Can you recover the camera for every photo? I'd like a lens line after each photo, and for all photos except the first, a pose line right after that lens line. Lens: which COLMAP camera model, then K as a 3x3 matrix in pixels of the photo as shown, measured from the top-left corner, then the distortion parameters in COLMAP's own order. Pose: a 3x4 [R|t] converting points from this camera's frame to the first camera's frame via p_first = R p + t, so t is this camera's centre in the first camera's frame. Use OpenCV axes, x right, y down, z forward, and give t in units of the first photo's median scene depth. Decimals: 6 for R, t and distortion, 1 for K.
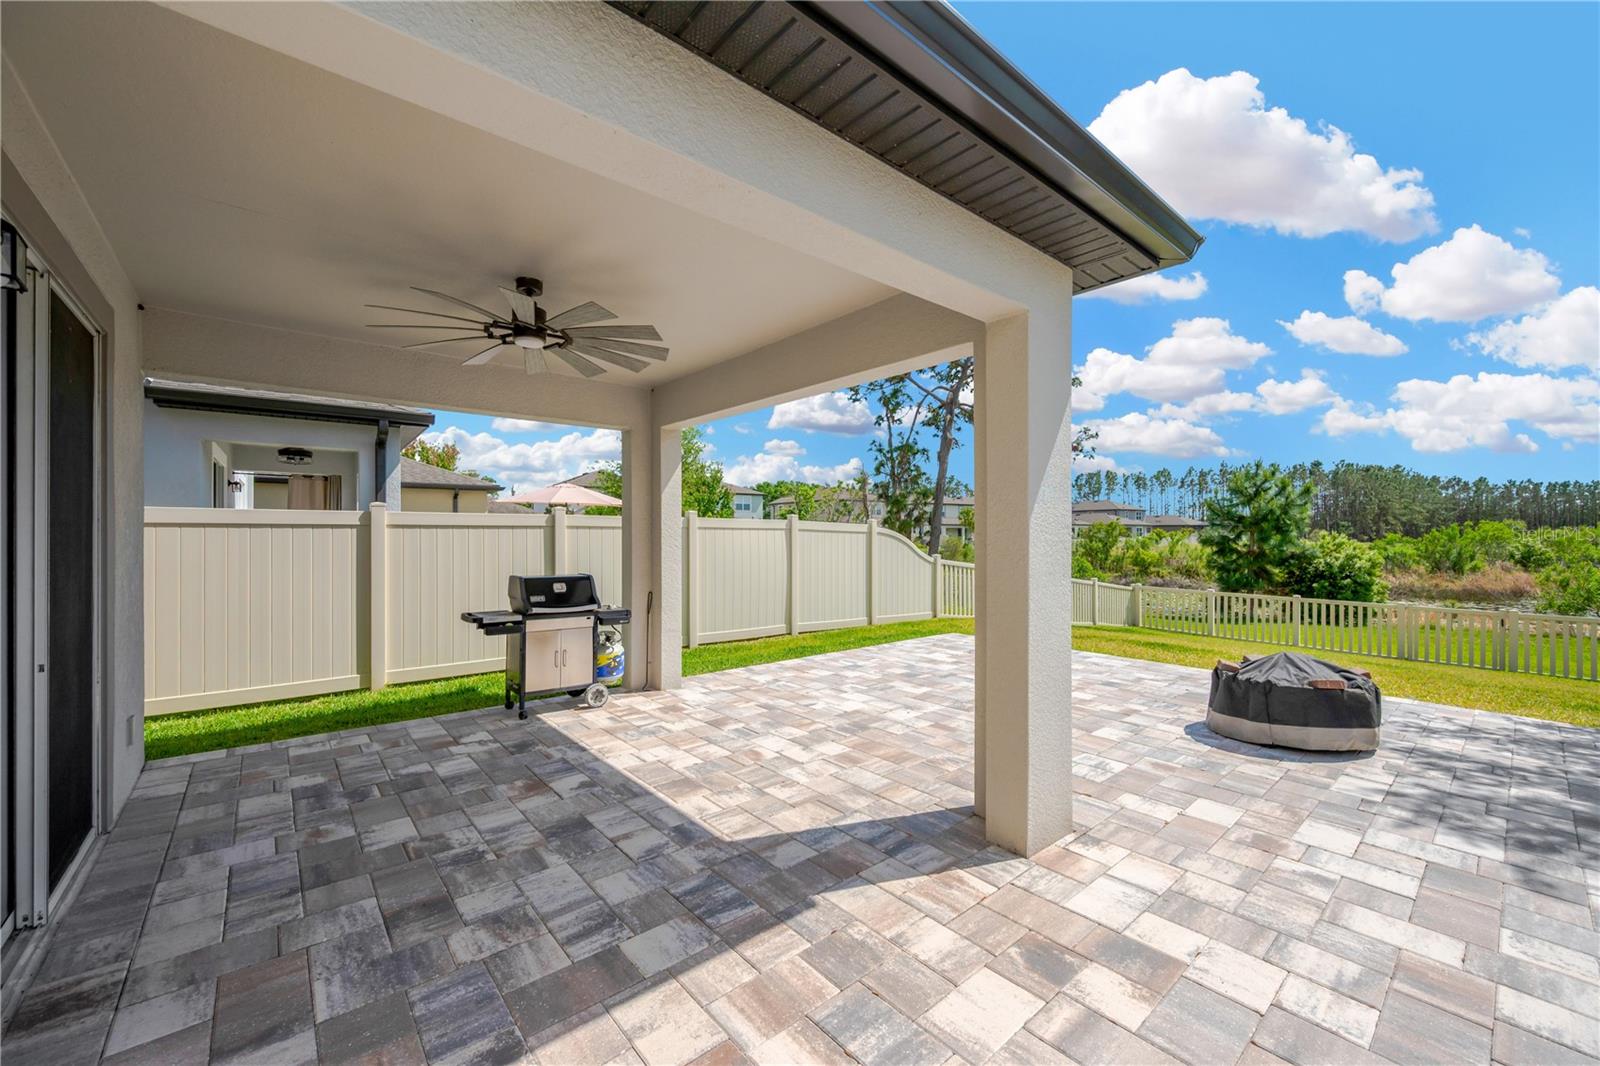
lens RADIAL K [[626.9, 0, 801.7], [0, 626.9, 532.6], [0, 0, 1]] dist [-0.000253, 0.000065]
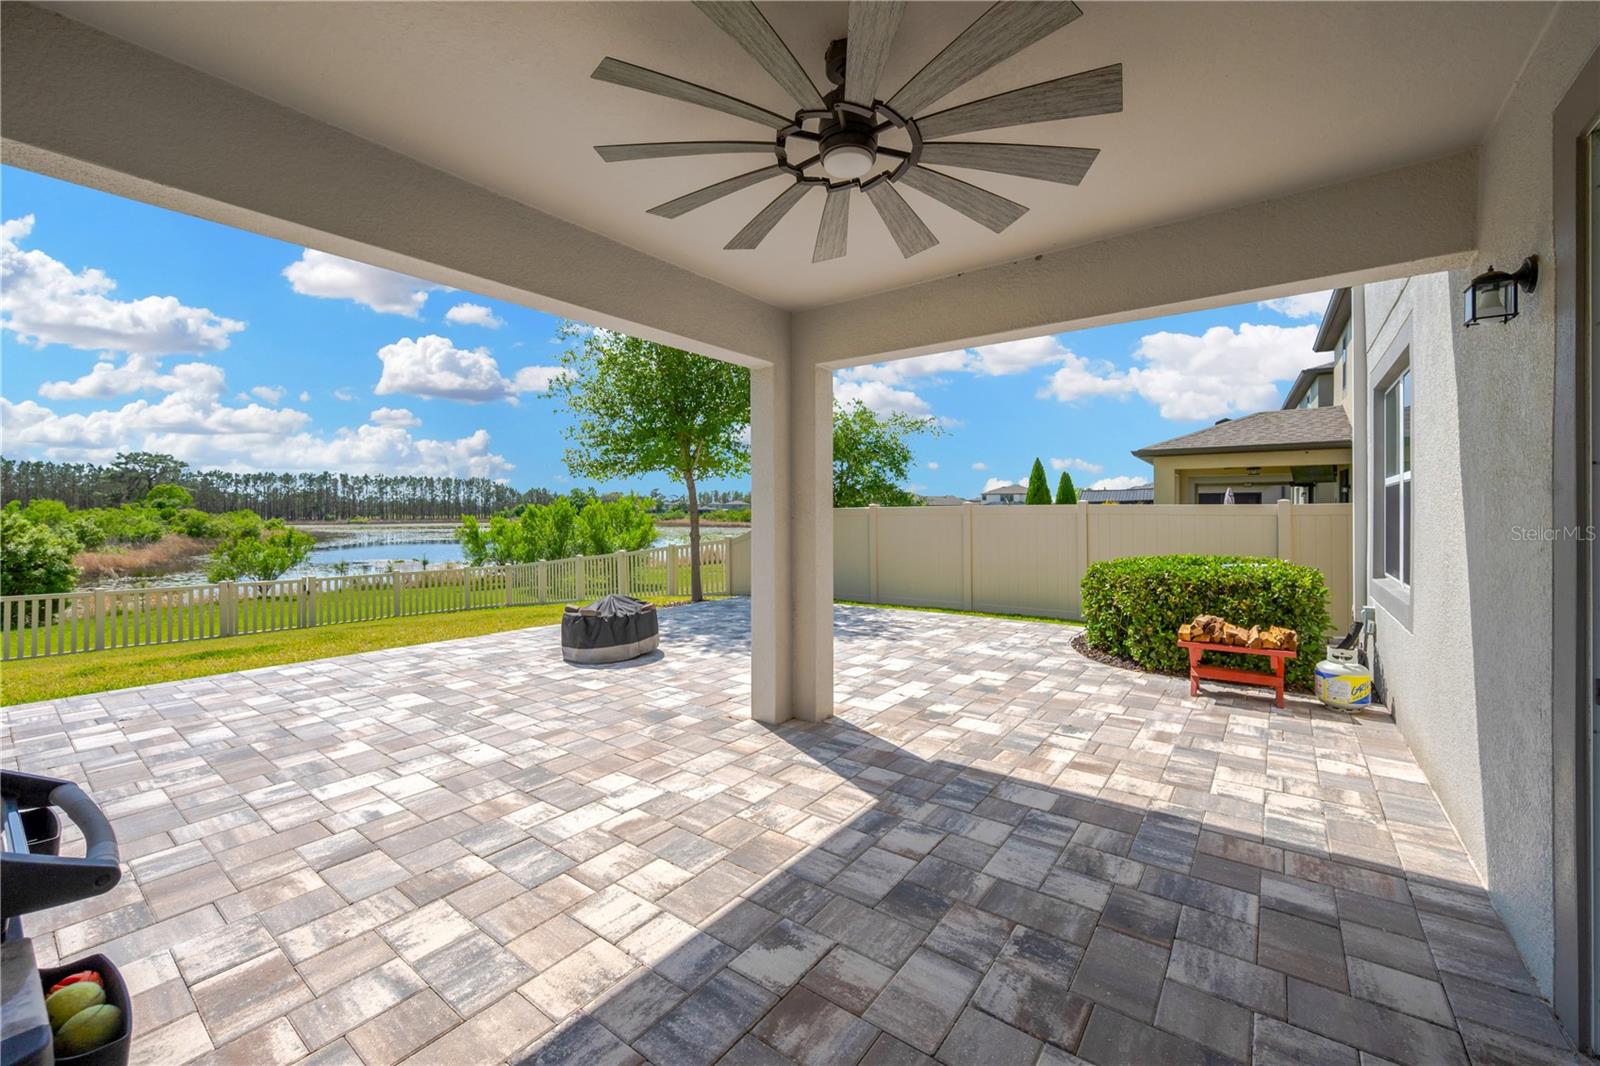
lens RADIAL K [[626.9, 0, 801.7], [0, 626.9, 532.6], [0, 0, 1]] dist [-0.000253, 0.000065]
pose [[-0.210797, -0.030650, 0.977049, -0.988327], [-0.000063, 0.999509, 0.031341, 0.002644], [-0.977530, 0.006545, -0.210695, 1.191657]]
